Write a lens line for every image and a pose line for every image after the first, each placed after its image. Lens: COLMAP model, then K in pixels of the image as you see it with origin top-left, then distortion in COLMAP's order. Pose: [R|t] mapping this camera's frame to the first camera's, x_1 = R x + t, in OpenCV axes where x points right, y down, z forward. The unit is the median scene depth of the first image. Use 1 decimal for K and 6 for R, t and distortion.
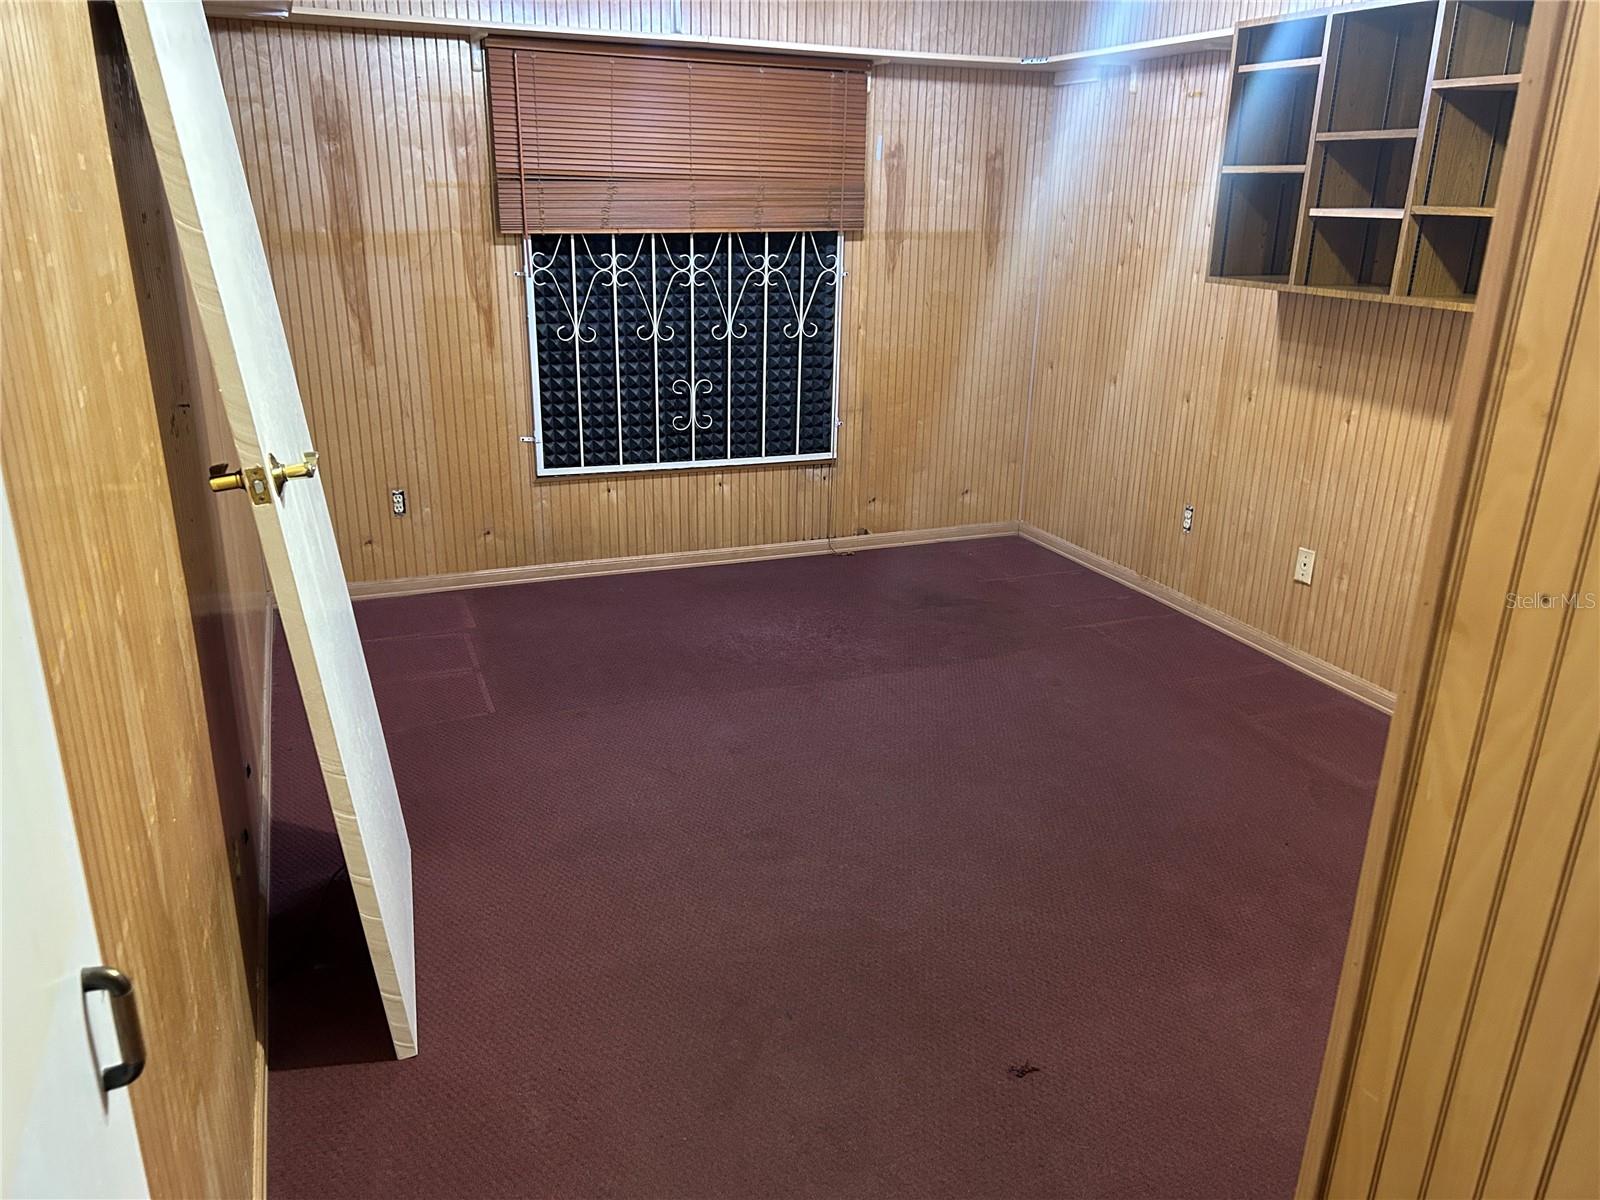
lens RADIAL K [[1191.7, 0, 798.4], [0, 1191.7, 601.1], [0, 0, 1]] dist [0.040373, -0.038802]
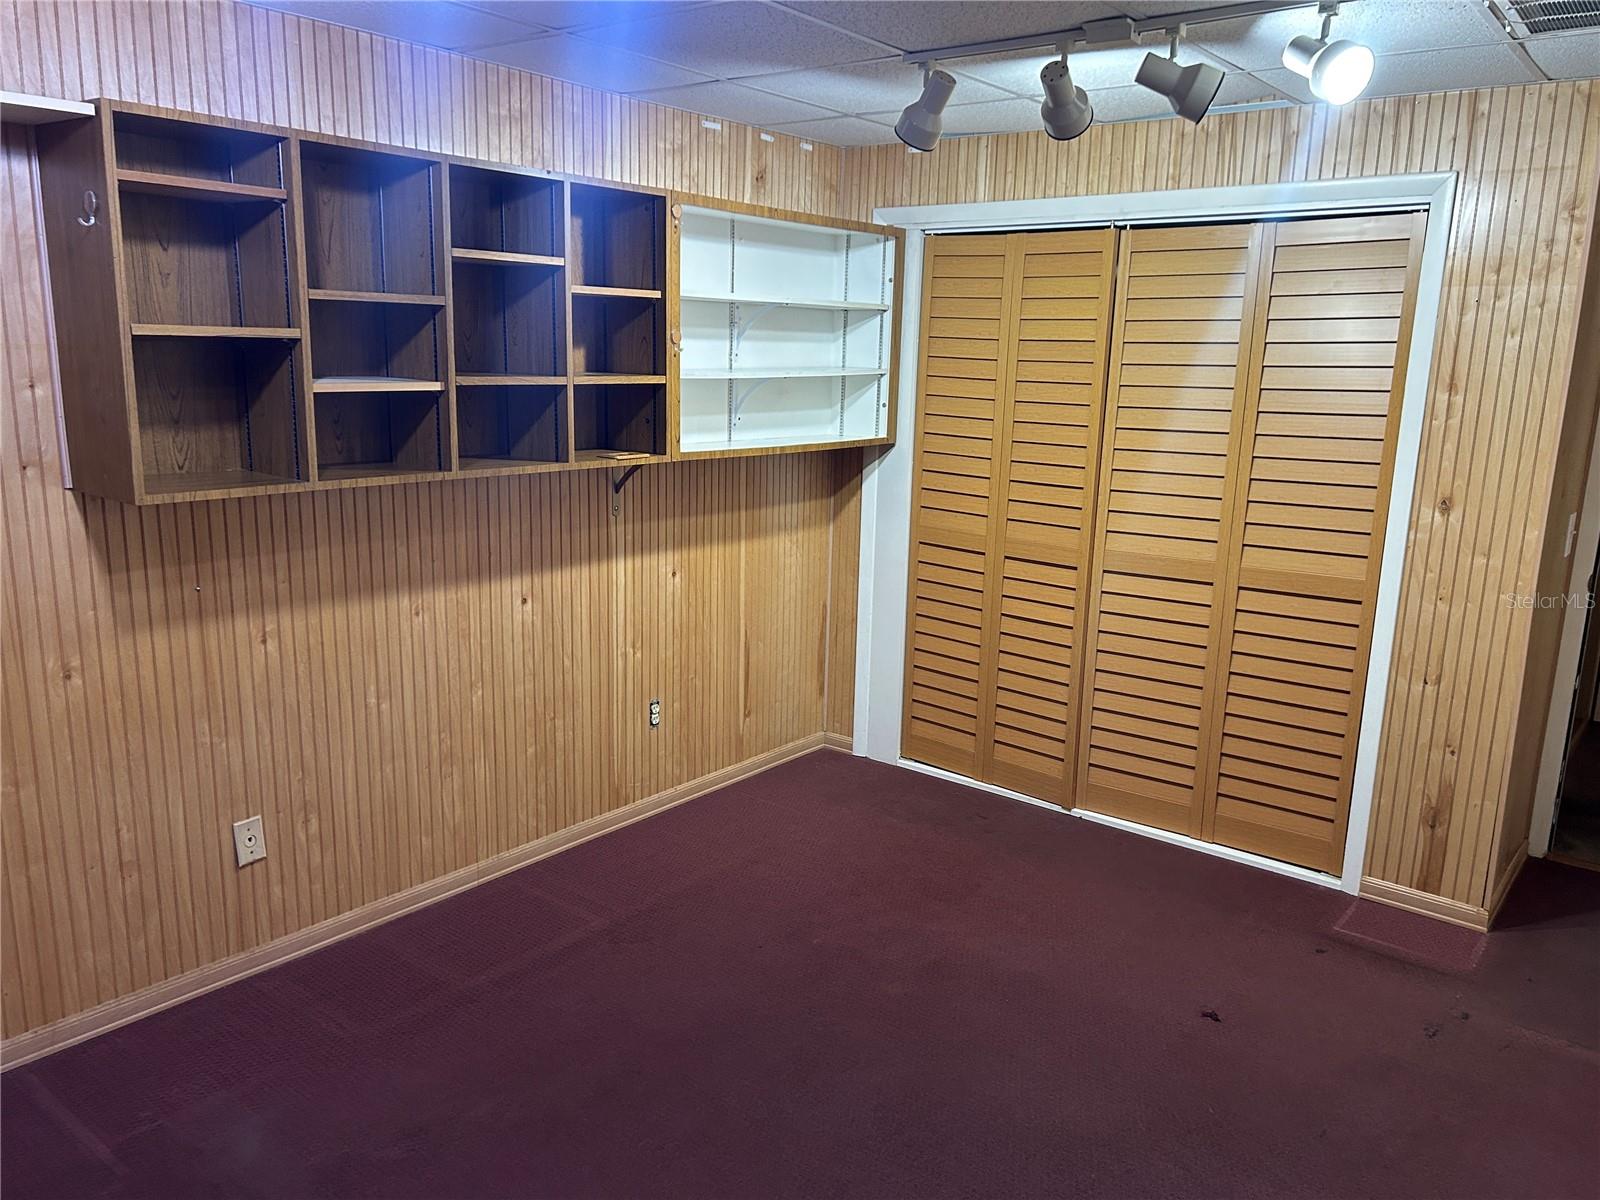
lens RADIAL K [[1191.7, 0, 797.9], [0, 1191.7, 602.3], [0, 0, 1]] dist [0.040373, -0.038802]
pose [[-0.484037, -0.210294, 0.849402, -0.357924], [0.260067, 0.892259, 0.369105, -0.360775], [-0.835508, 0.399562, -0.377197, 0.969820]]
